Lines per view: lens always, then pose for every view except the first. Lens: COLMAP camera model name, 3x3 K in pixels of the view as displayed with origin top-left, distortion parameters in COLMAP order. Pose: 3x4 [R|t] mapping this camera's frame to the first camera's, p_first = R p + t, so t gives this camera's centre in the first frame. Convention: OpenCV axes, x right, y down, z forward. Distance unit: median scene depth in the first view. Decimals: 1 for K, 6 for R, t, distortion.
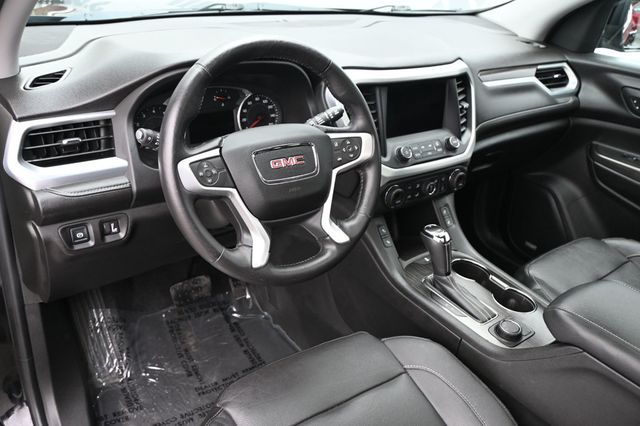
lens RADIAL K [[524.1, 0, 320.0], [0, 524.1, 213.0], [0, 0, 1]] dist [0.000563, -0.002035]
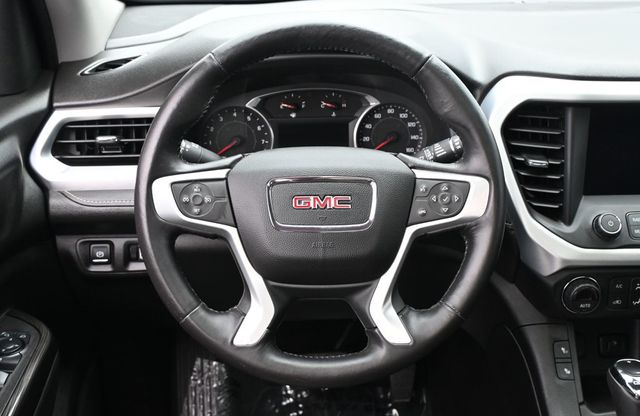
lens RADIAL K [[739.7, 0, 320.0], [0, 739.7, 208.0], [0, 0, 1]] dist [-0.004149, 0.002062]
pose [[0.834625, 0.149138, -0.530245, 0.410536], [-0.194615, 0.980403, -0.030581, -0.057827], [0.515293, 0.128717, 0.847293, 0.191666]]
